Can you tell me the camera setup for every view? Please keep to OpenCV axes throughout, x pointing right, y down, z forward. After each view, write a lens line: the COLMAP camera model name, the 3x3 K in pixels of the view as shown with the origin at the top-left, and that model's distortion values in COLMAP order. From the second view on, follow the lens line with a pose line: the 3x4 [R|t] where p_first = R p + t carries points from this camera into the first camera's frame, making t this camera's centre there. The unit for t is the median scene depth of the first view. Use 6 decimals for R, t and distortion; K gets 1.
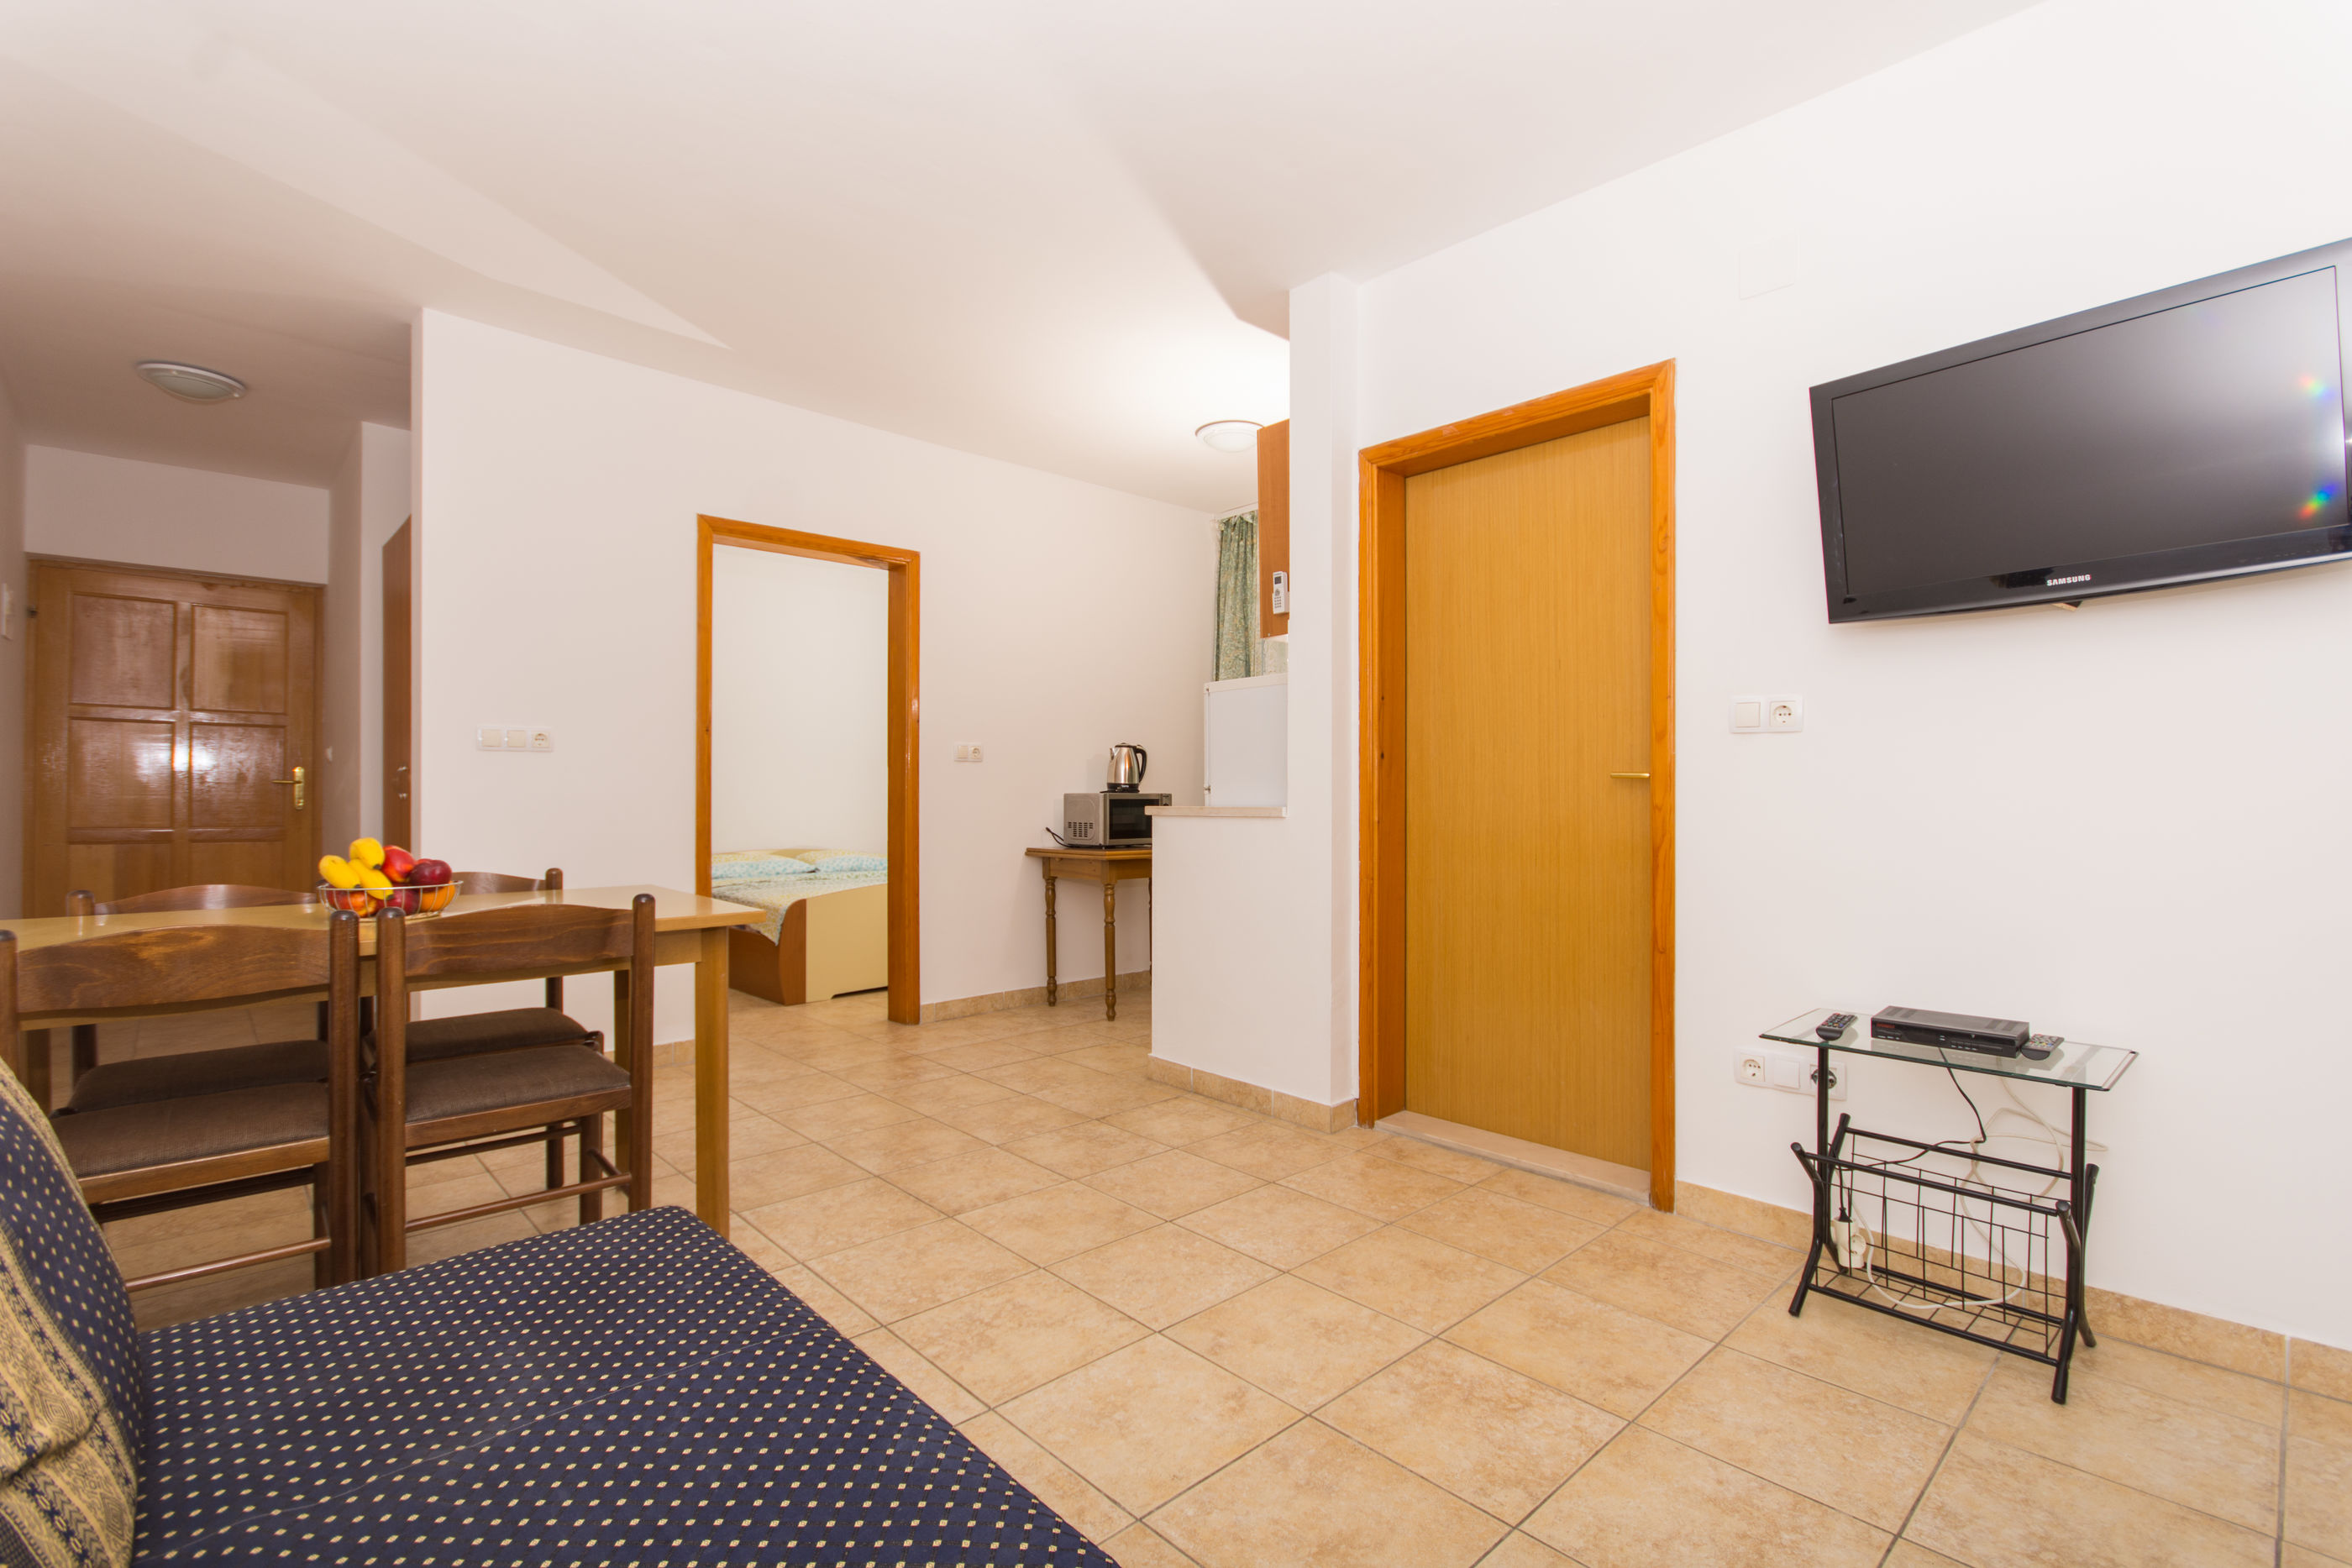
lens RADIAL K [[1054.2, 0, 1170.2], [0, 1054.2, 794.6], [0, 0, 1]] dist [-0.000183, -0.007547]
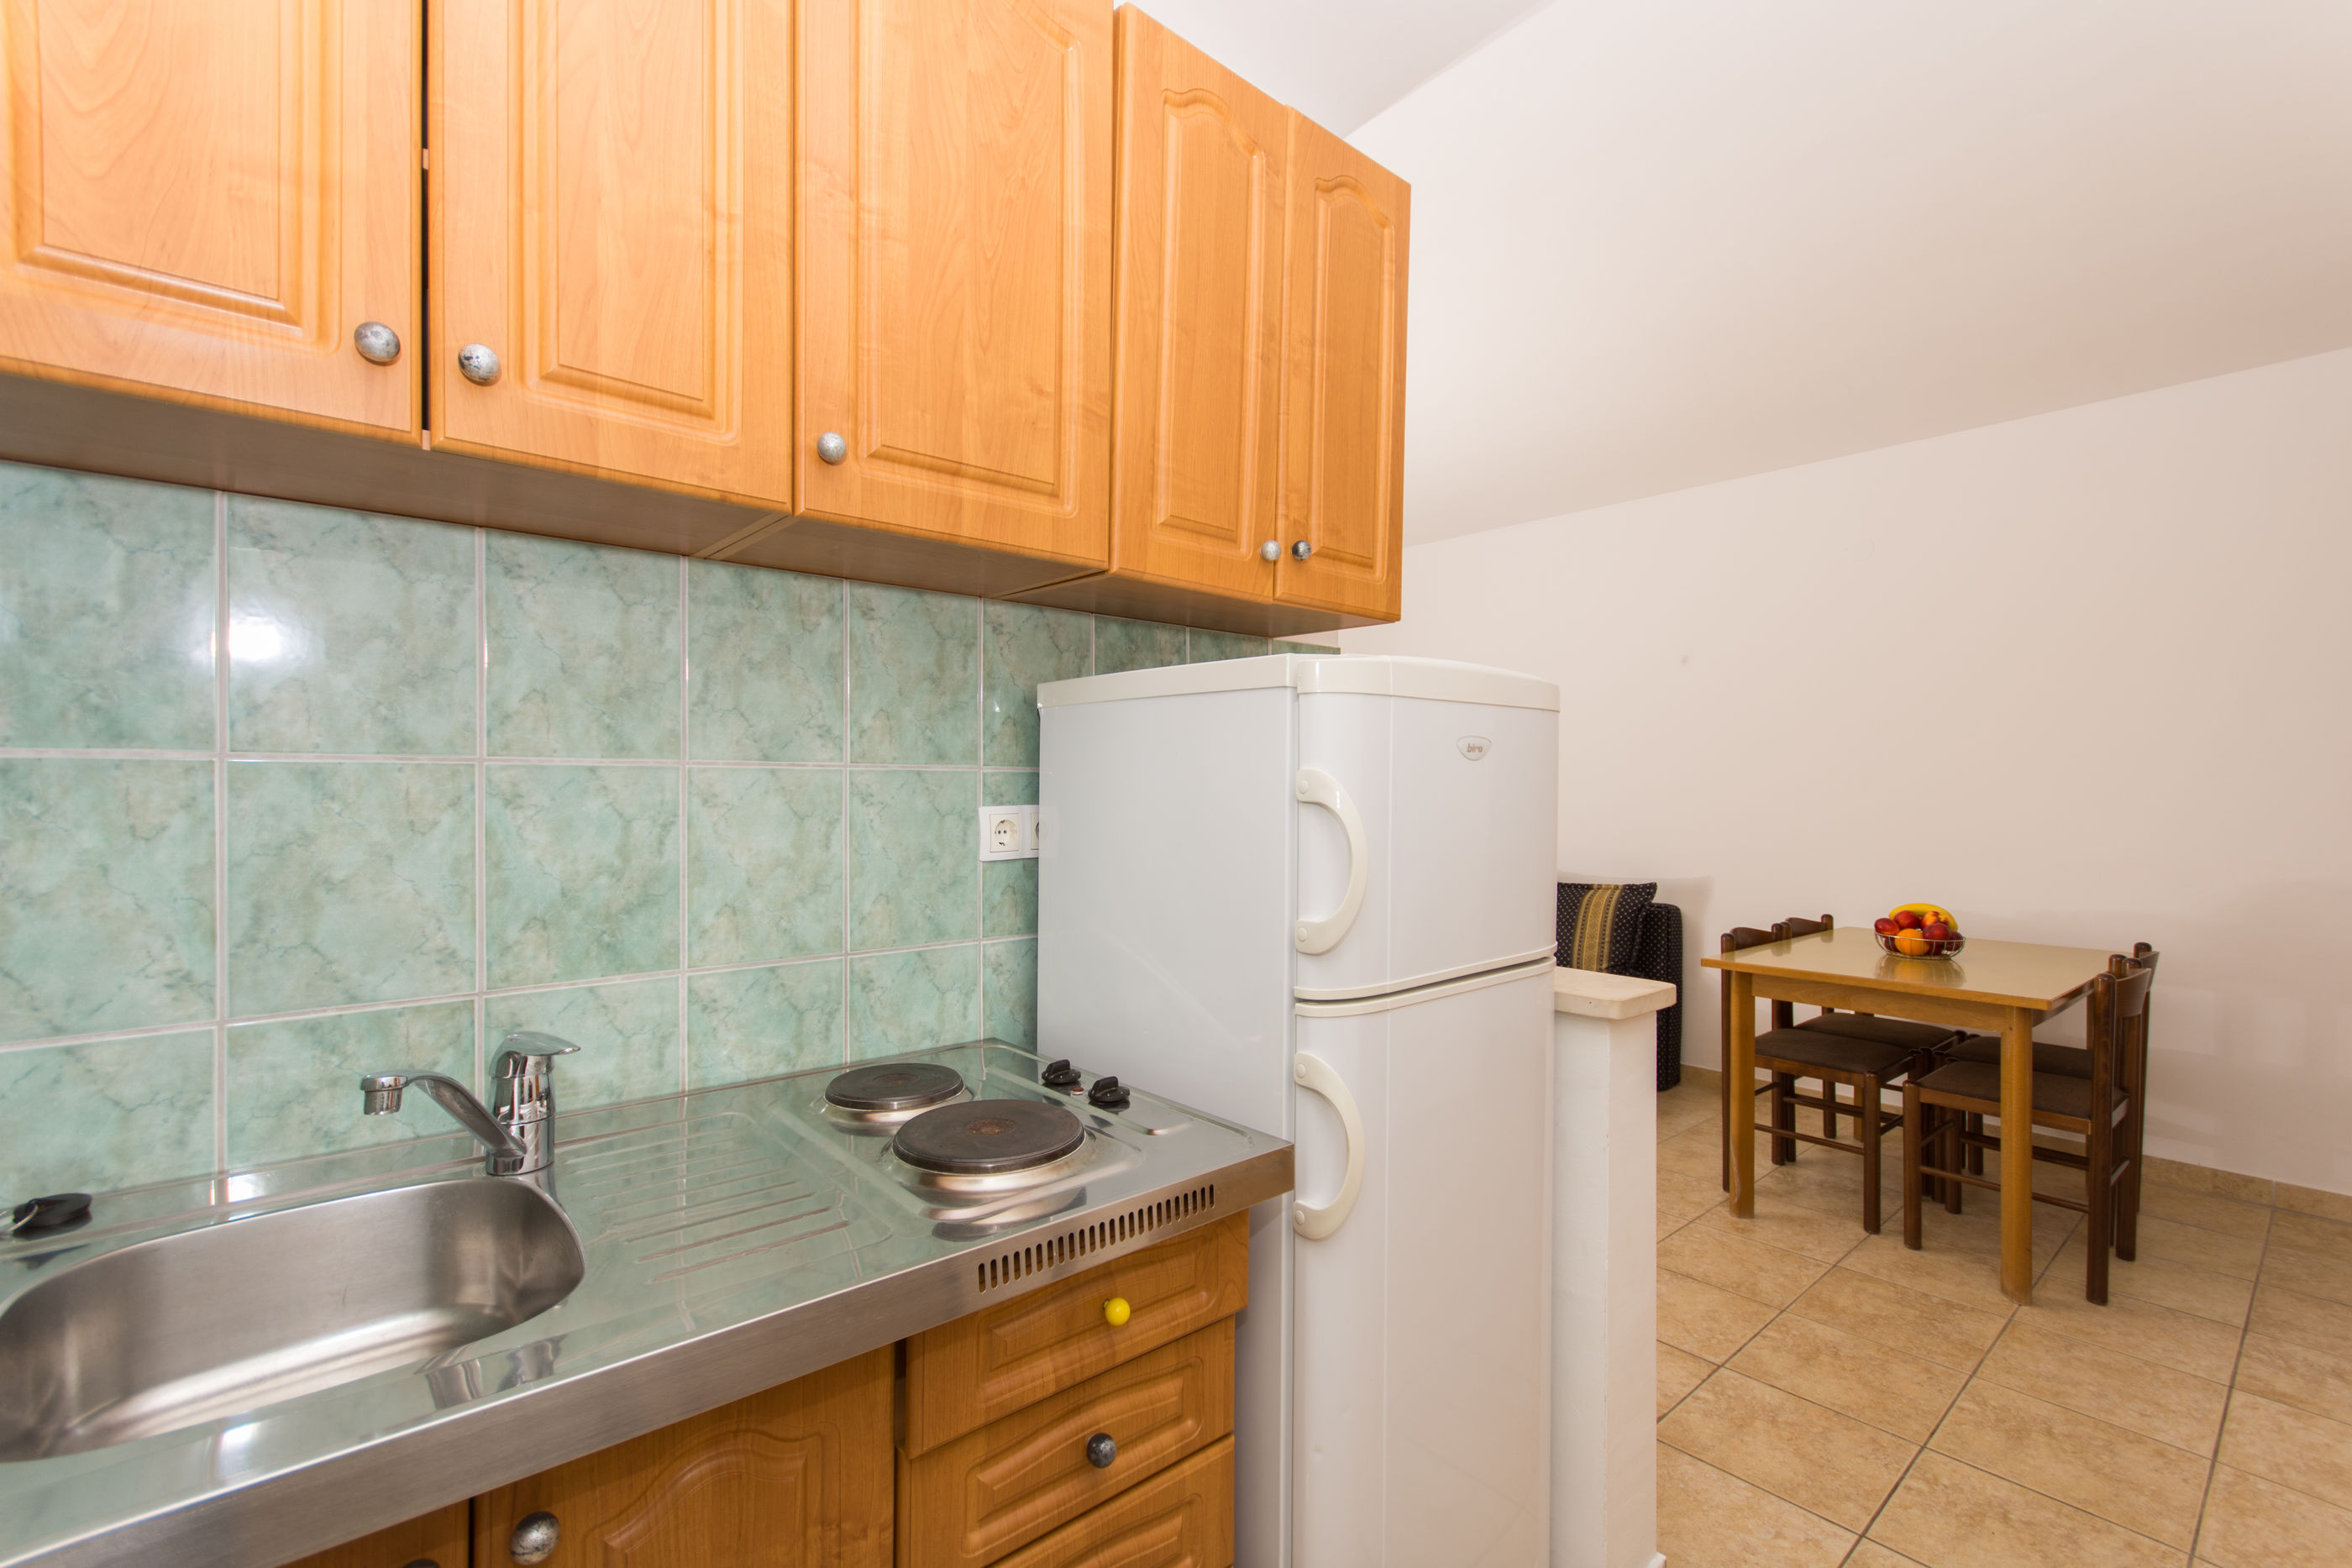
lens RADIAL K [[1026.4, 0, 1176.2], [0, 1026.4, 793.3], [0, 0, 1]] dist [0.005430, -0.000017]
pose [[-0.999279, -0.005123, 0.037629, 0.199866], [-0.005087, 0.999987, 0.001045, -0.081091], [-0.037634, 0.000853, -0.999291, 1.736406]]
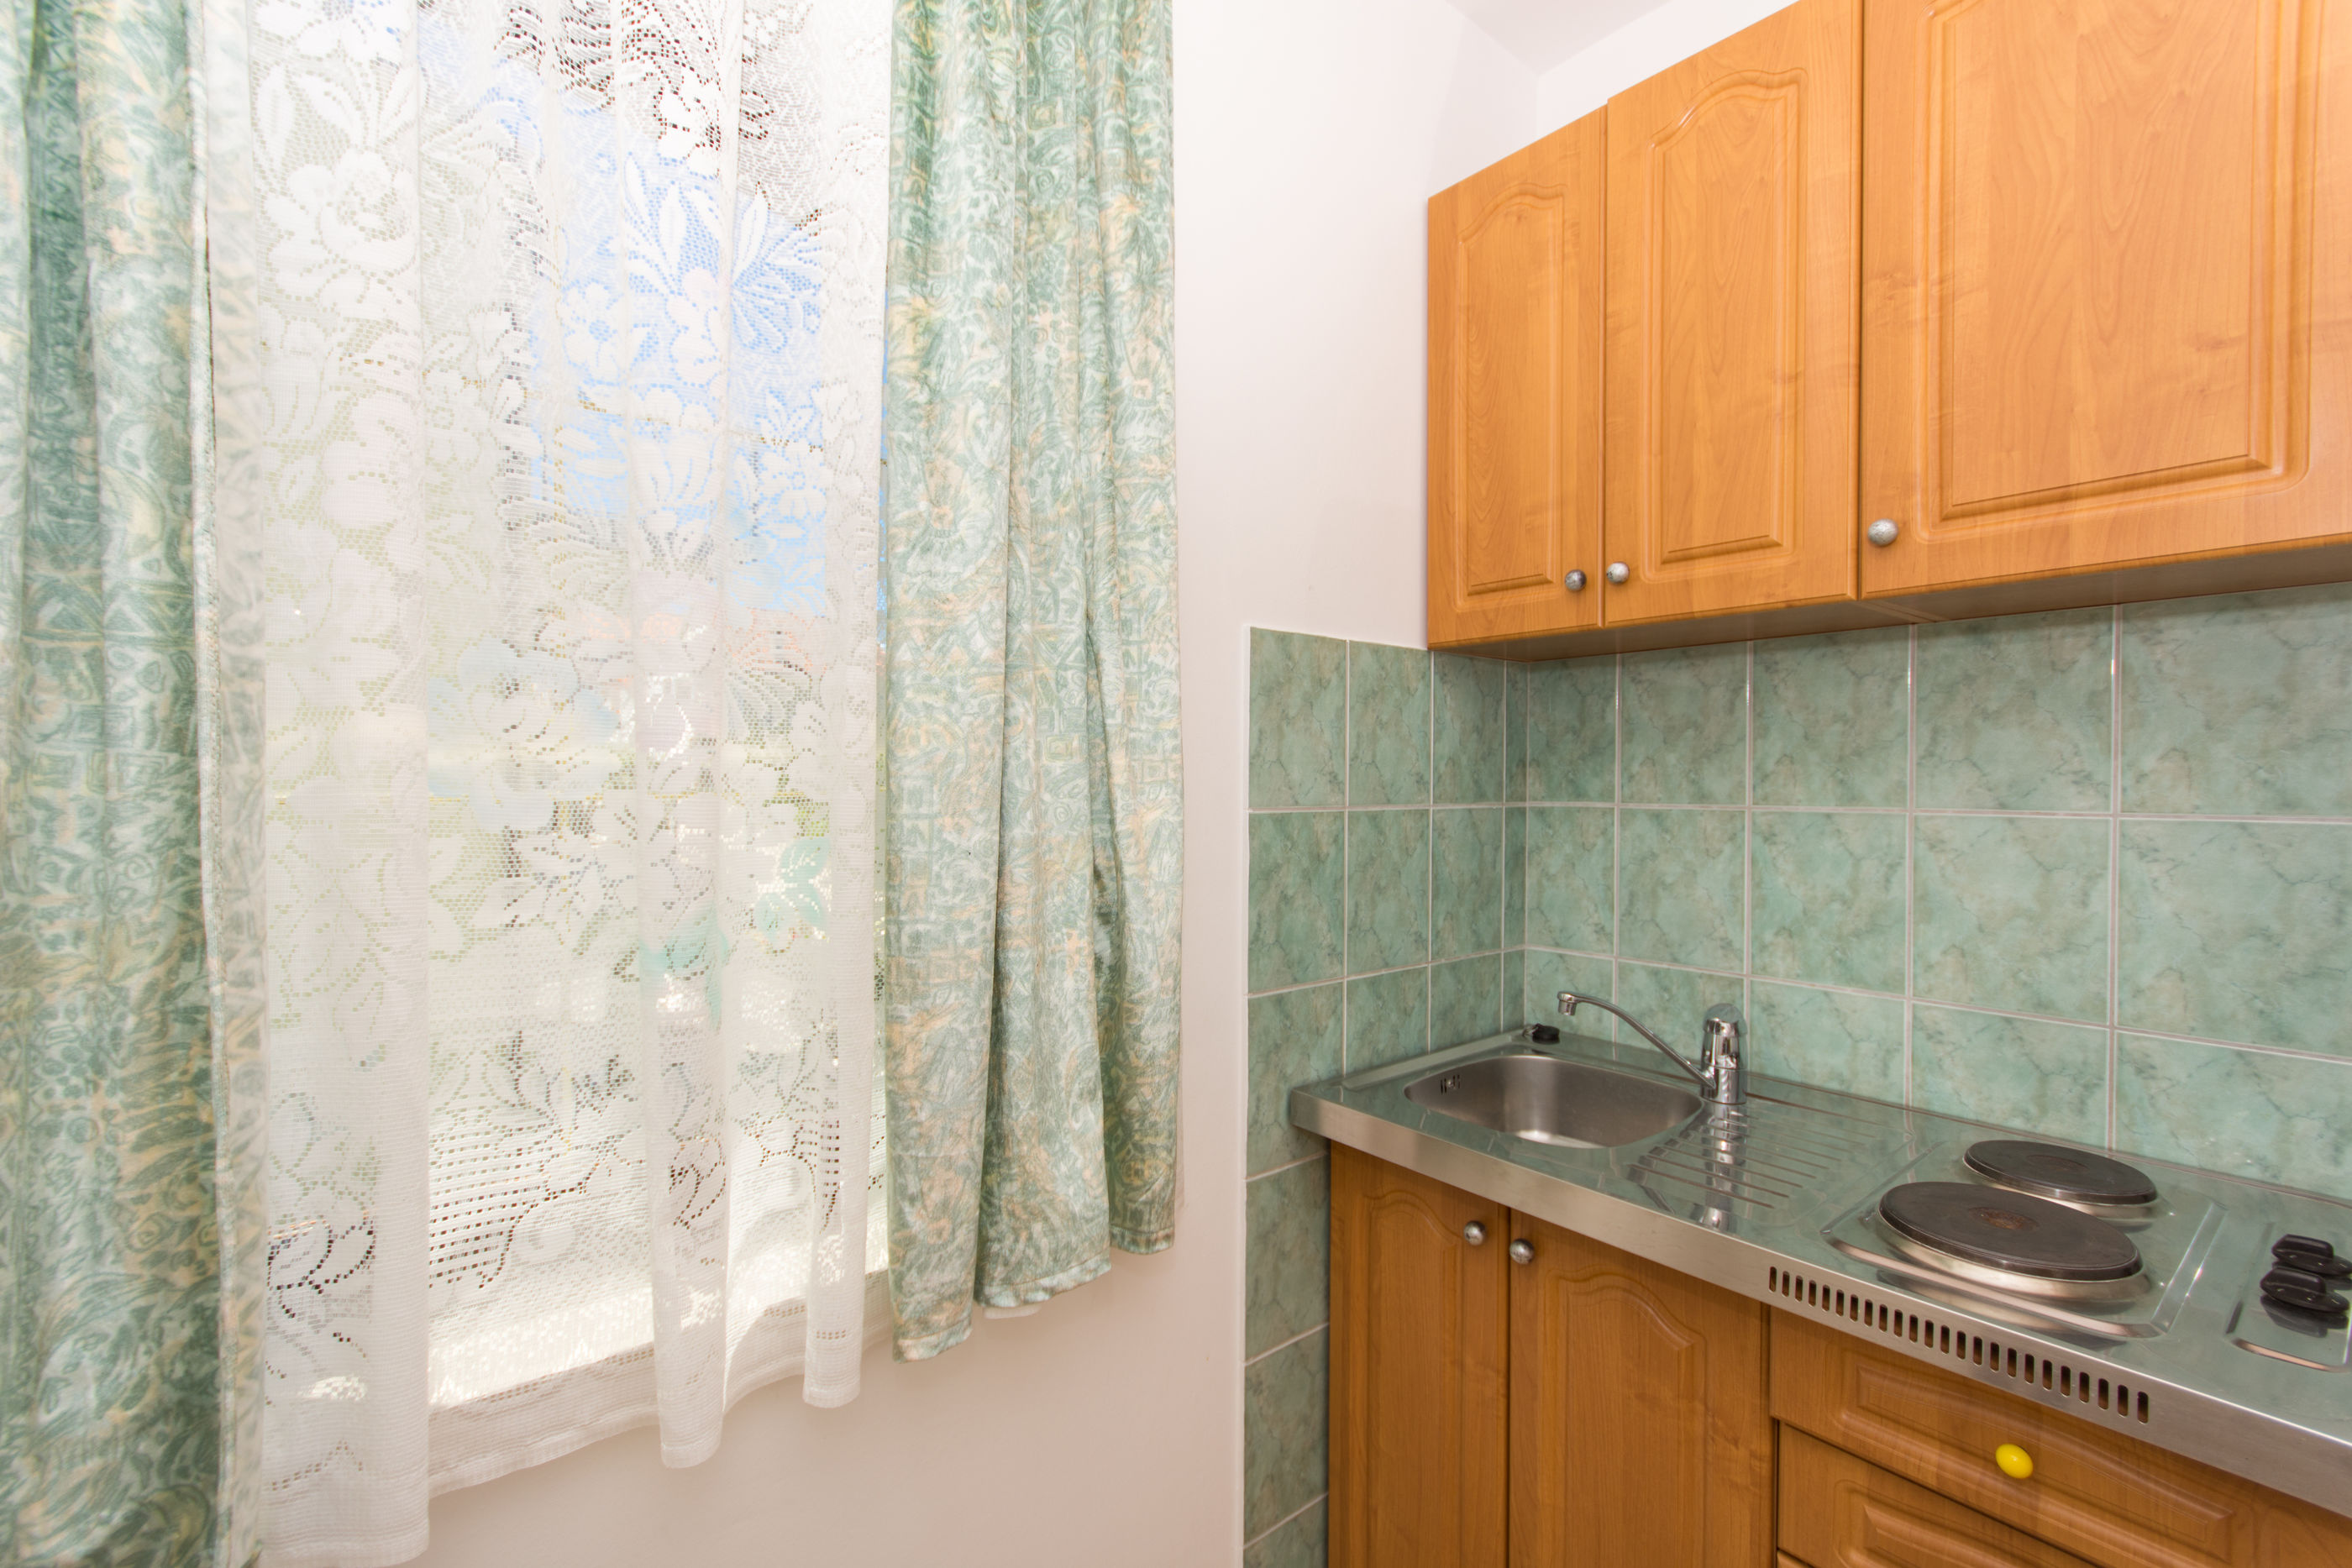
lens RADIAL K [[1026.4, 0, 1176.2], [0, 1026.4, 793.3], [0, 0, 1]] dist [0.005430, -0.000017]
pose [[0.064769, -0.016818, 0.997759, -0.063597], [-0.004343, 0.999844, 0.017135, -0.105858], [-0.997891, -0.005443, 0.064686, 1.629953]]
